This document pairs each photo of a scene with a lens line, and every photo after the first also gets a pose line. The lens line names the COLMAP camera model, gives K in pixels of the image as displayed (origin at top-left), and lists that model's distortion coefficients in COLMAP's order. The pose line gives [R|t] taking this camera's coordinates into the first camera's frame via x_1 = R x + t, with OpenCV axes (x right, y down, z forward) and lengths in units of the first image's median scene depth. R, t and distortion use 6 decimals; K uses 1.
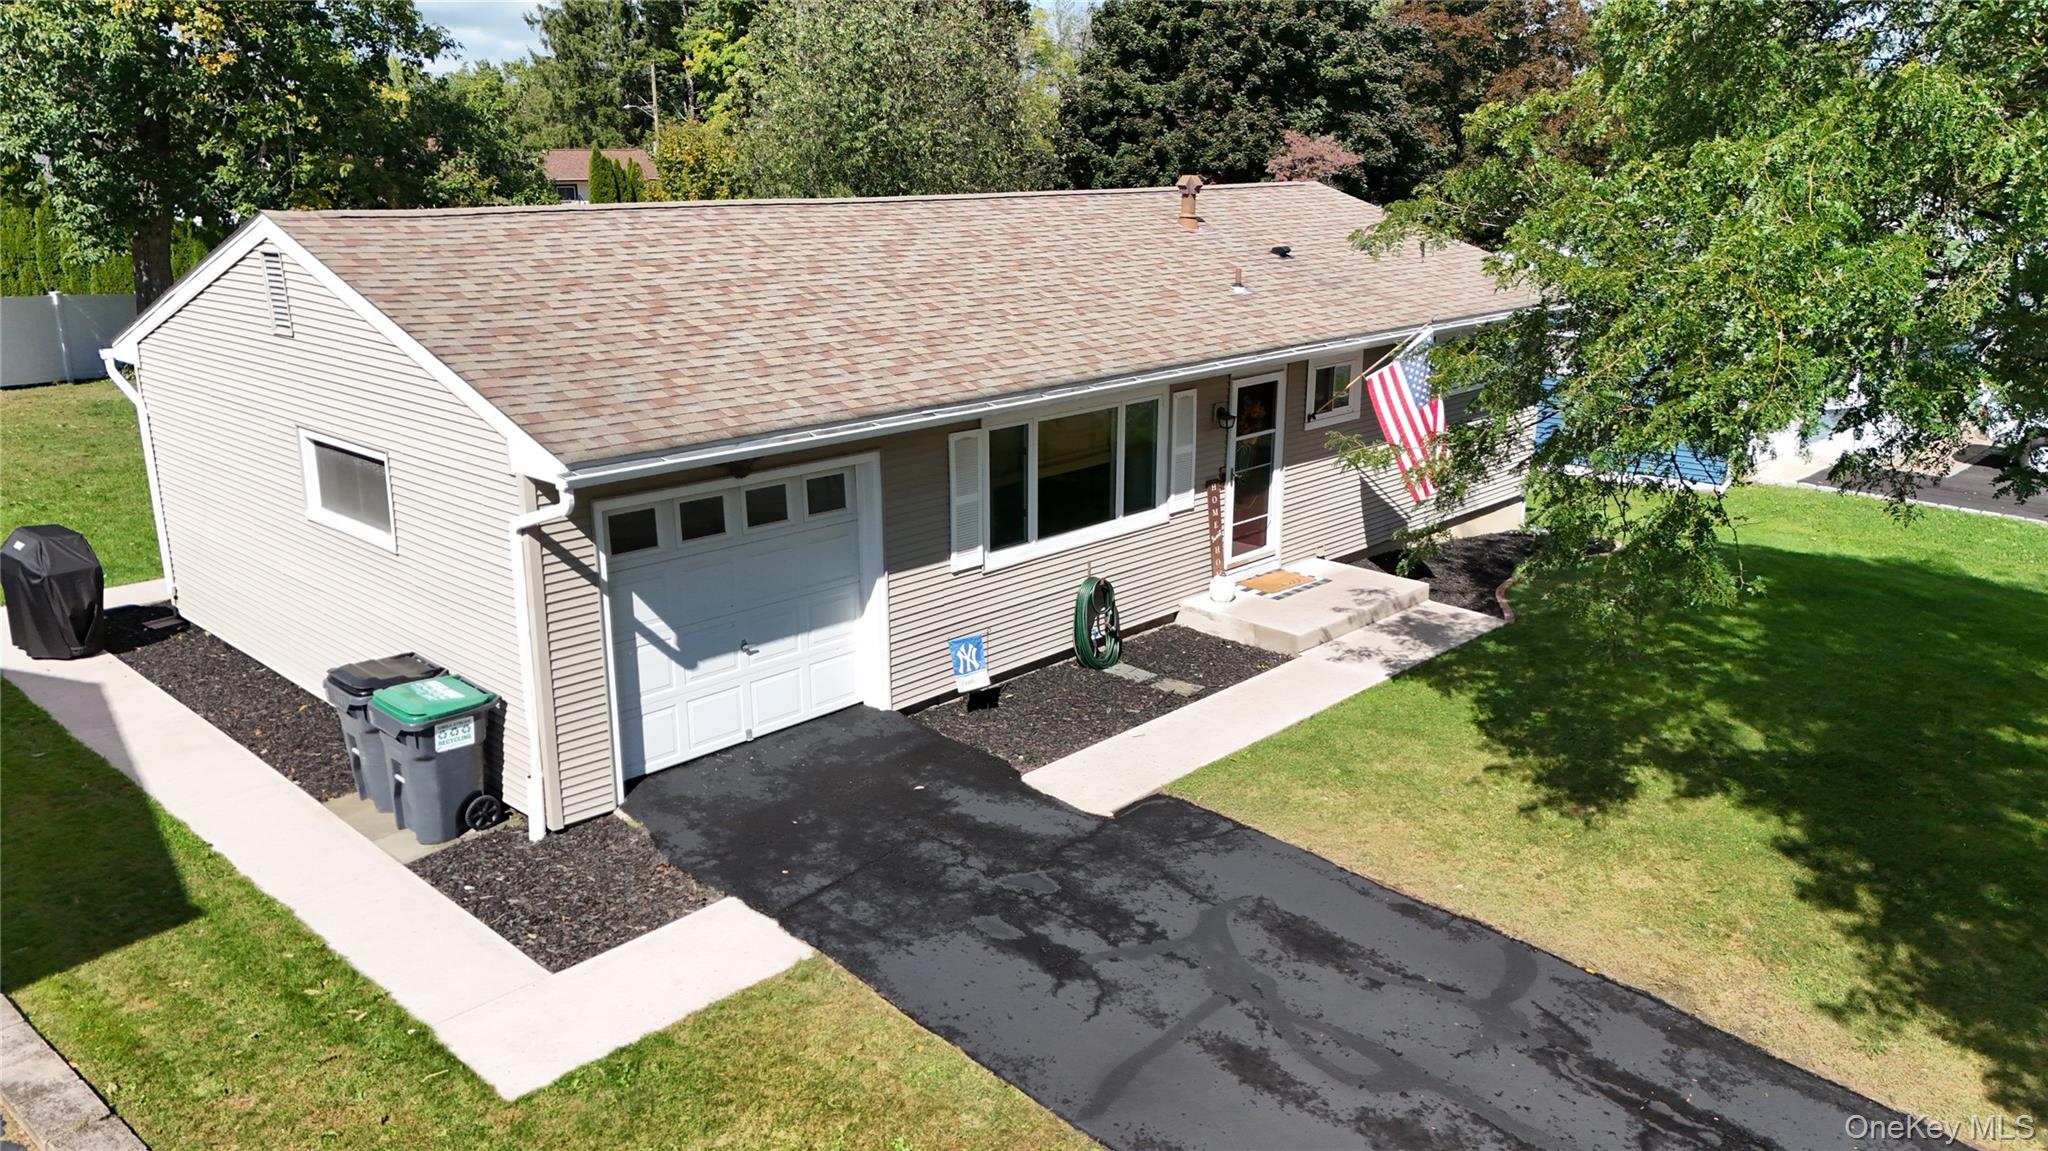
lens RADIAL K [[1469.9, 0, 992.6], [0, 1469.9, 580.1], [0, 0, 1]] dist [0.068479, -0.057290]
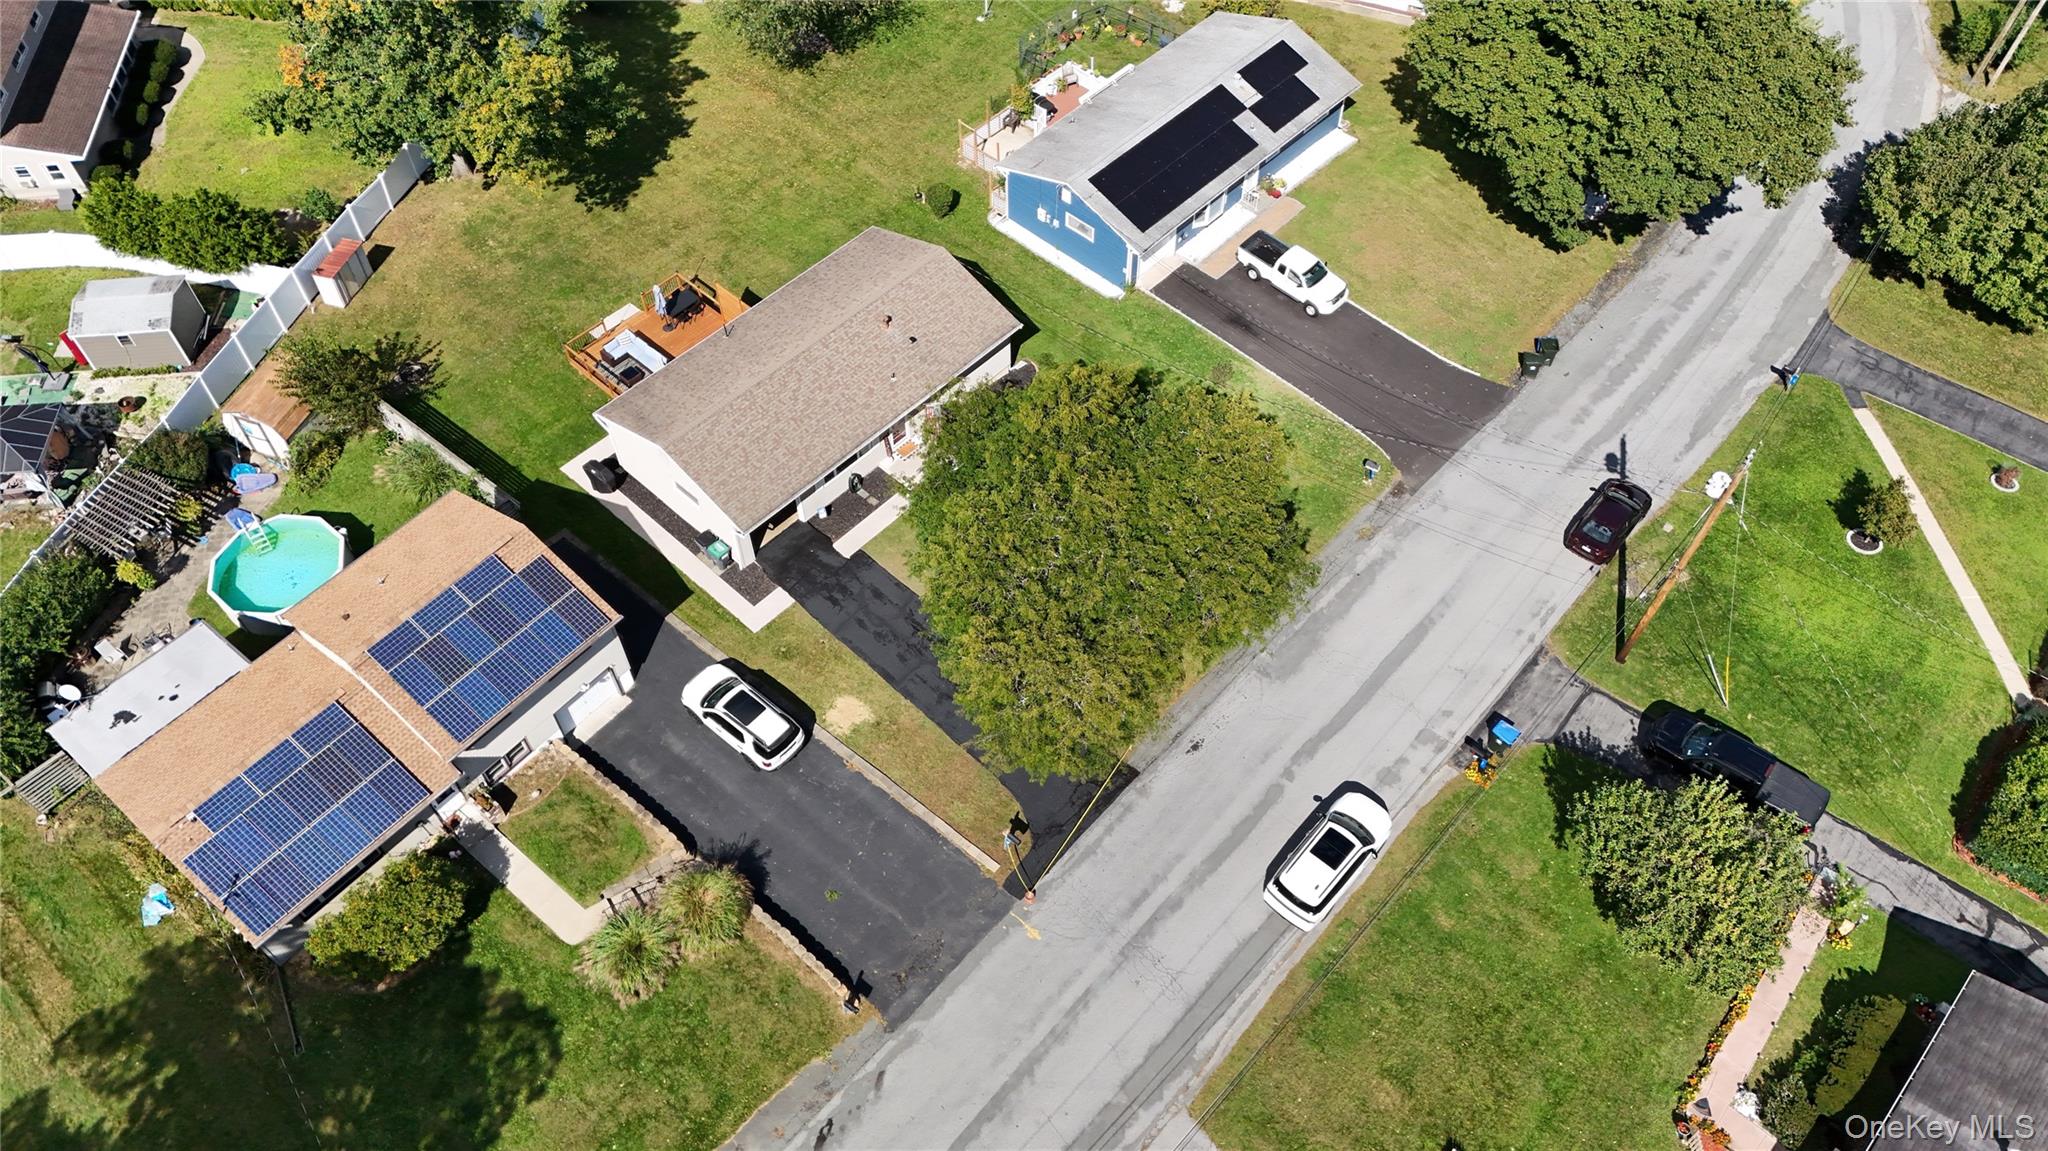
lens RADIAL K [[1501.8, 0, 1024.0], [0, 1501.8, 575.5], [0, 0, 1]] dist [0.072511, -0.065352]
pose [[0.999570, -0.018250, 0.022947, 0.652707], [0.000613, 0.795498, 0.605956, -3.421762], [-0.029313, -0.605682, 0.795167, -3.727850]]
